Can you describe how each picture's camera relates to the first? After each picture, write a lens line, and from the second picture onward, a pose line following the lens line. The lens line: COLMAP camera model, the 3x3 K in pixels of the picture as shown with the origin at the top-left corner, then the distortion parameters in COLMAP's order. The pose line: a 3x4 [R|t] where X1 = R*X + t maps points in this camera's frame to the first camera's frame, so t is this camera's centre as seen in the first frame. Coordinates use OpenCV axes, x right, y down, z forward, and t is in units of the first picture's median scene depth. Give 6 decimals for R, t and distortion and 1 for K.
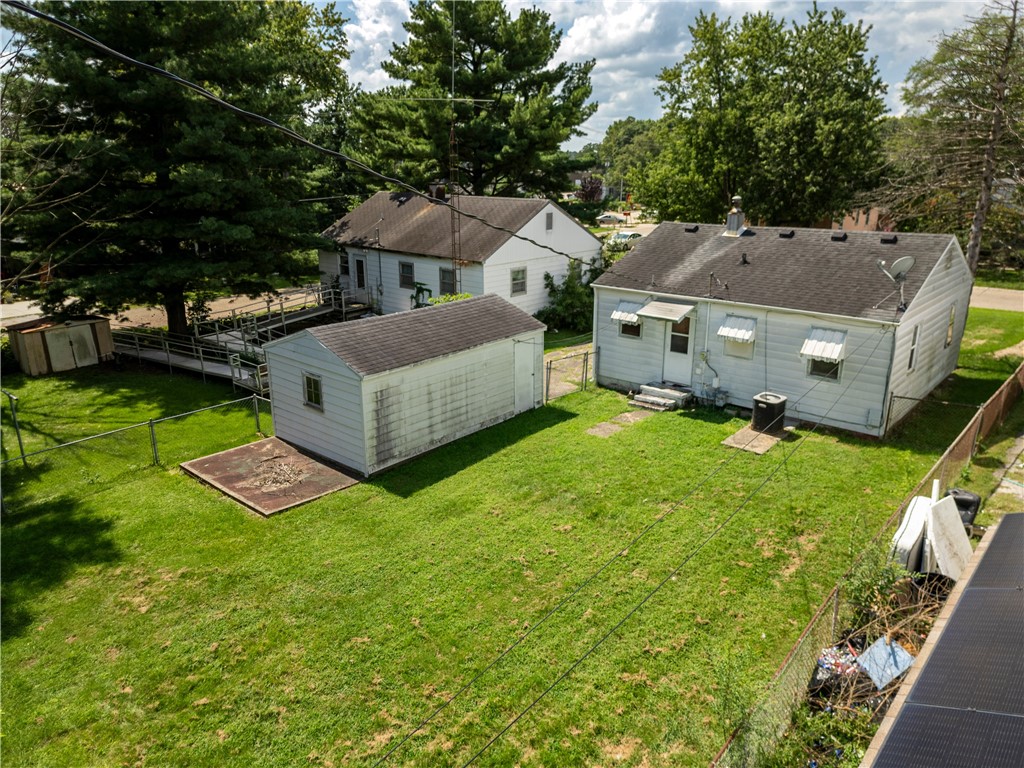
lens RADIAL K [[713.9, 0, 512.2], [0, 713.9, 377.9], [0, 0, 1]] dist [0.100372, -0.111664]
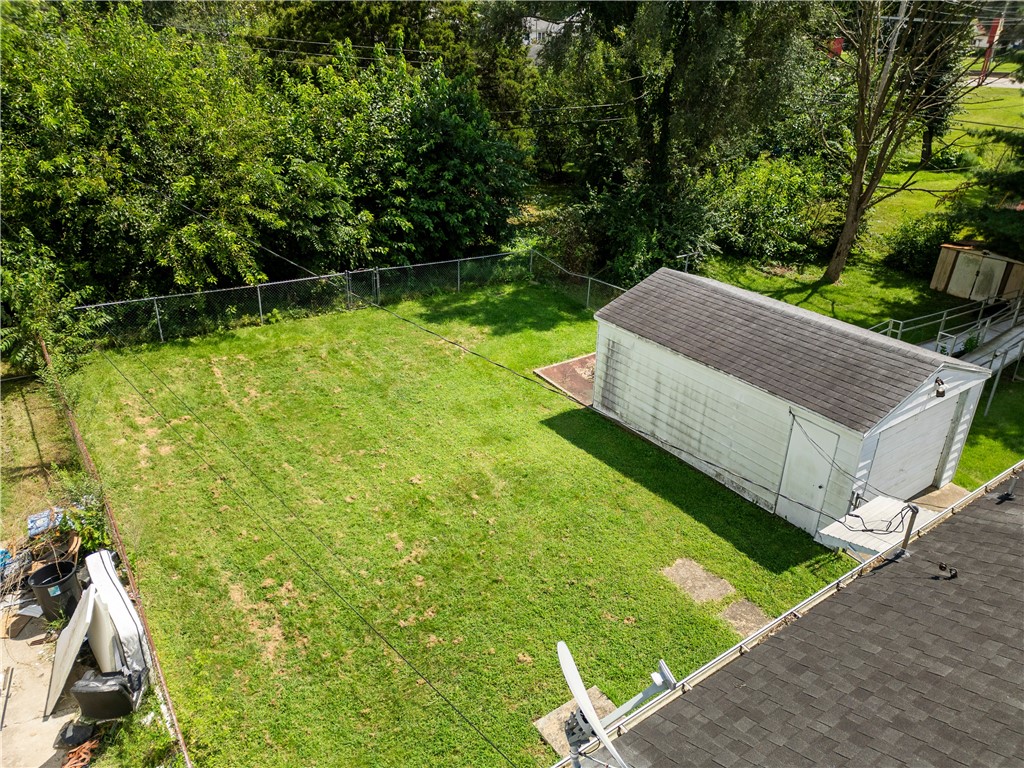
lens RADIAL K [[713.9, 0, 512.2], [0, 713.9, 377.9], [0, 0, 1]] dist [0.100372, -0.111664]
pose [[-0.244623, 0.425670, -0.871186, 0.666677], [-0.285852, 0.826891, 0.484293, -0.344495], [0.926525, 0.367500, -0.080598, 0.877758]]
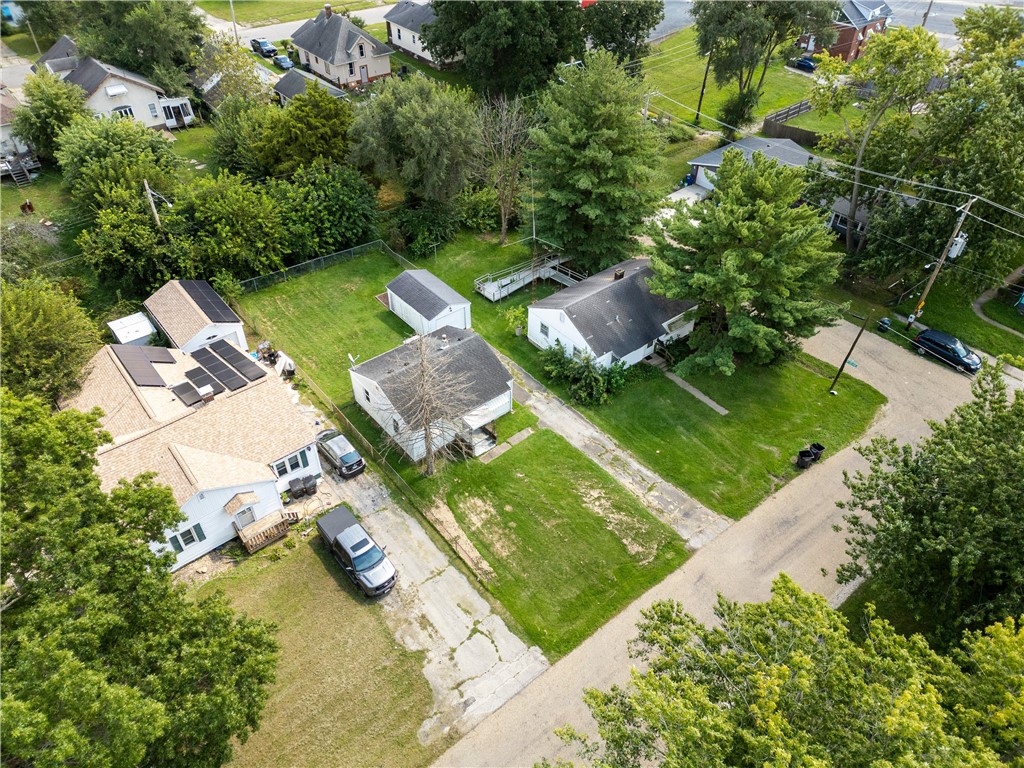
lens RADIAL K [[713.9, 0, 512.2], [0, 713.9, 377.9], [0, 0, 1]] dist [0.100372, -0.111664]
pose [[-0.167618, 0.640873, -0.749124, 2.499924], [-0.290037, 0.694189, 0.658772, -2.080239], [0.942222, 0.327696, 0.069519, 1.336939]]
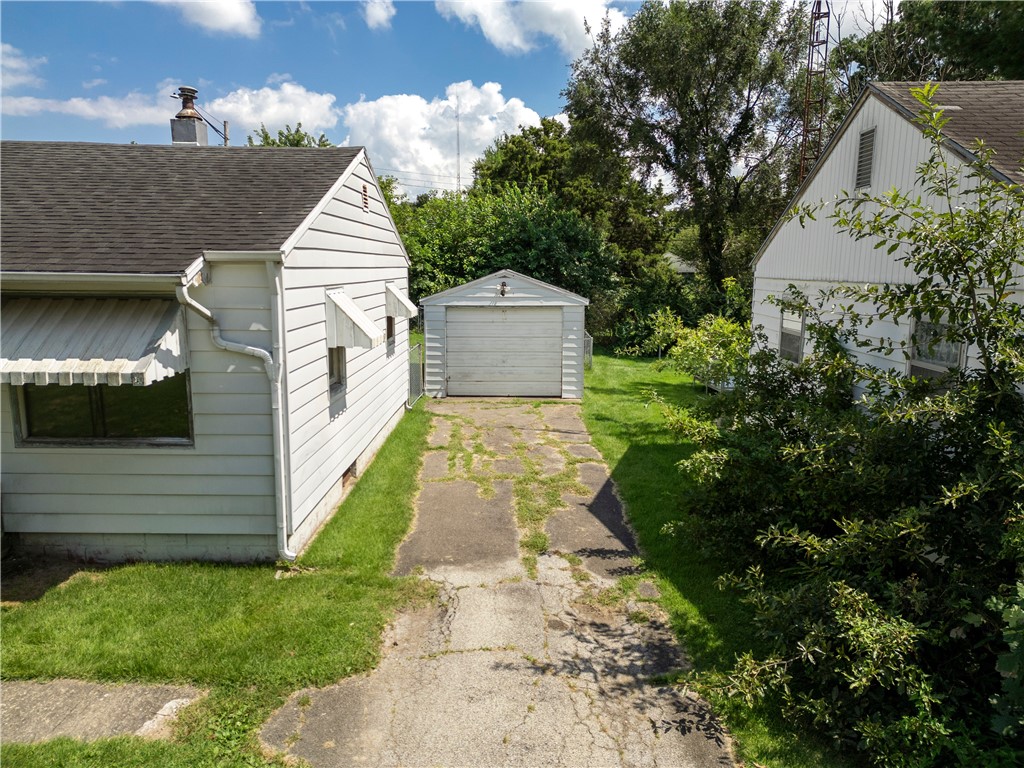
lens RADIAL K [[713.9, 0, 512.2], [0, 713.9, 377.9], [0, 0, 1]] dist [0.100372, -0.111664]
pose [[-0.758410, 0.091926, -0.645263, 0.585509], [-0.200192, 0.909295, 0.364836, -0.360081], [0.620272, 0.405872, -0.671216, 1.894690]]
